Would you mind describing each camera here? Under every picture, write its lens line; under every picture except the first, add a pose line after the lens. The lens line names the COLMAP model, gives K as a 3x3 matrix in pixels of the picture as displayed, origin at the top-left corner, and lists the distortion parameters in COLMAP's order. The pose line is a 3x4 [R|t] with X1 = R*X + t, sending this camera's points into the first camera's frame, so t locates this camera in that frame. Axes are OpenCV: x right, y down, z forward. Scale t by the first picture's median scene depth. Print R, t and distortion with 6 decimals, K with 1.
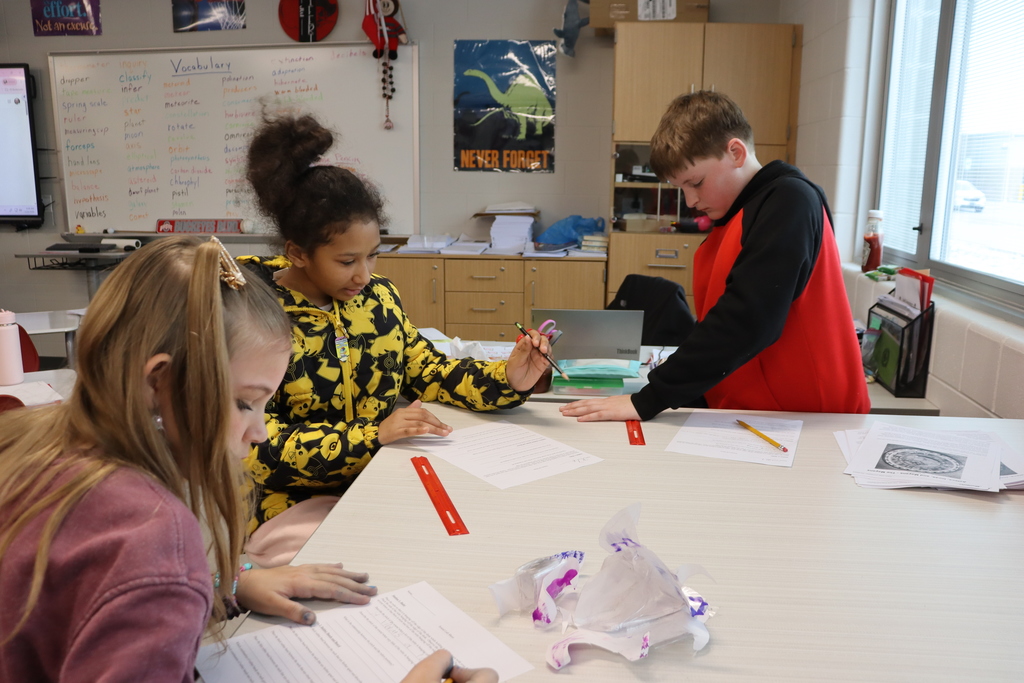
lens RADIAL K [[839.7, 0, 512.0], [0, 839.7, 341.5], [0, 0, 1]] dist [-0.177382, 0.160572]
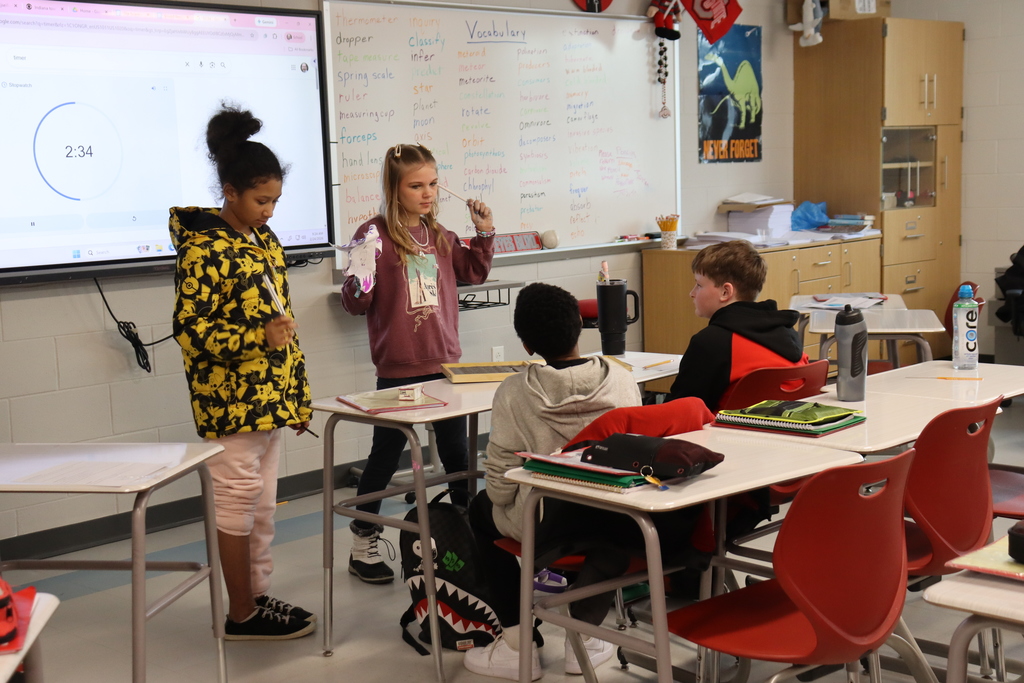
lens RADIAL K [[1486.6, 0, 512.0], [0, 1486.6, 341.5], [0, 0, 1]] dist [0.017855, 0.873138]
pose [[0.608431, -0.124523, 0.783776, -1.544138], [0.198718, 0.980056, 0.001445, -0.056379], [-0.768325, 0.154871, 0.621041, 0.170717]]
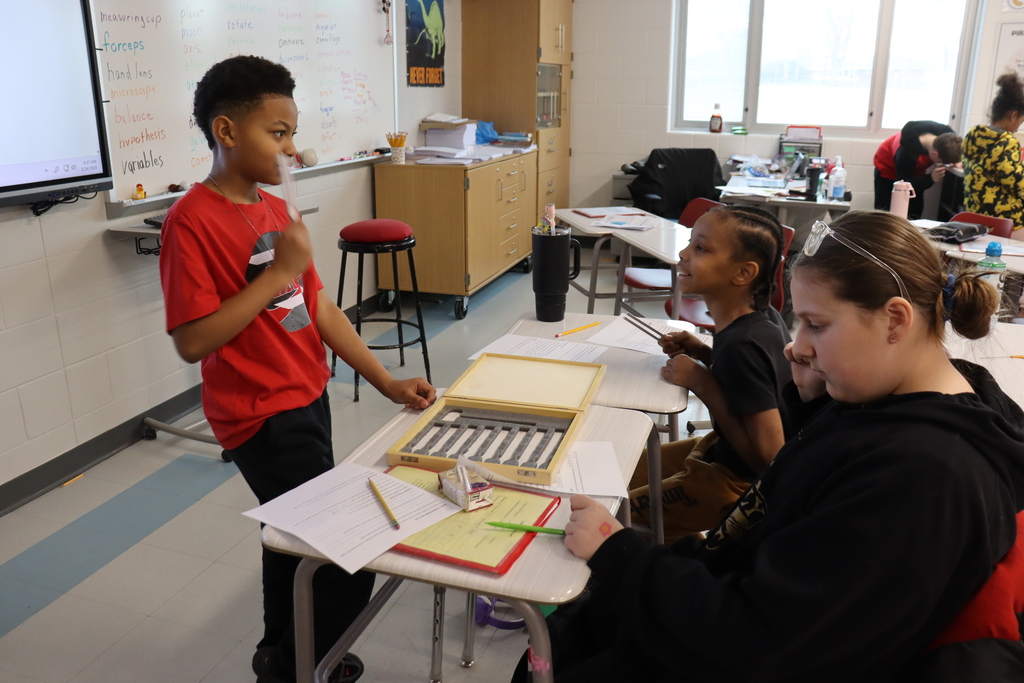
lens RADIAL K [[839.7, 0, 512.0], [0, 839.7, 341.5], [0, 0, 1]] dist [-0.177382, 0.160572]
pose [[0.211882, -0.297540, 0.930900, -1.140634], [0.198705, 0.945747, 0.257059, -0.144642], [-0.956882, 0.130508, 0.259510, 0.656795]]
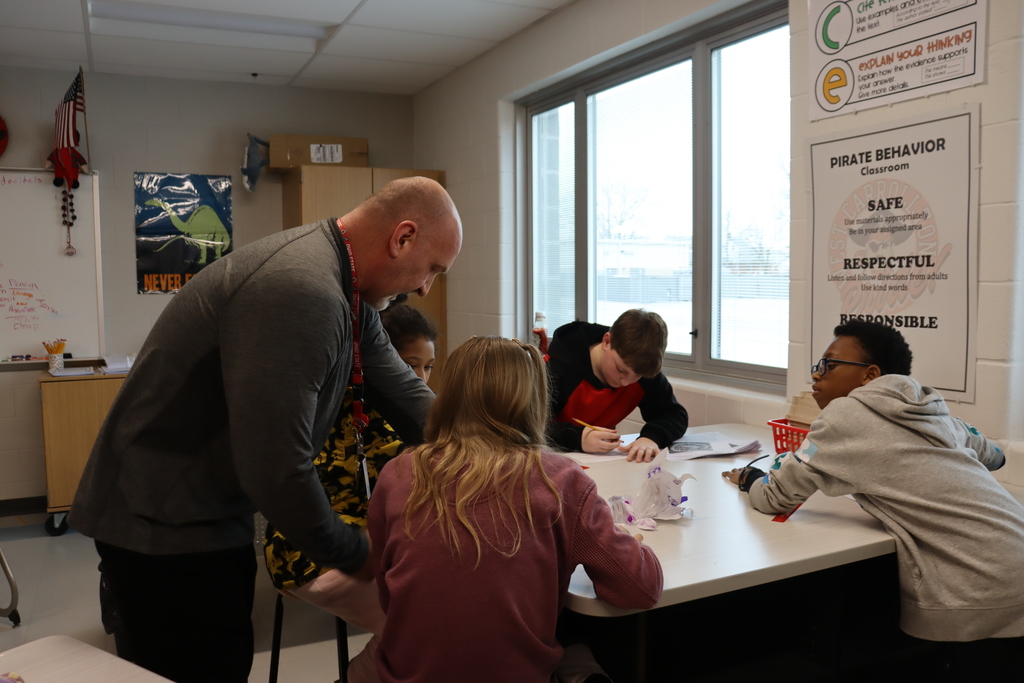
lens RADIAL K [[839.7, 0, 512.0], [0, 839.7, 341.5], [0, 0, 1]] dist [-0.177382, 0.160572]
pose [[0.842496, -0.058476, 0.535519, -0.231091], [0.126220, 0.987847, -0.090706, 0.008347], [-0.523706, 0.144013, 0.839638, -0.108880]]
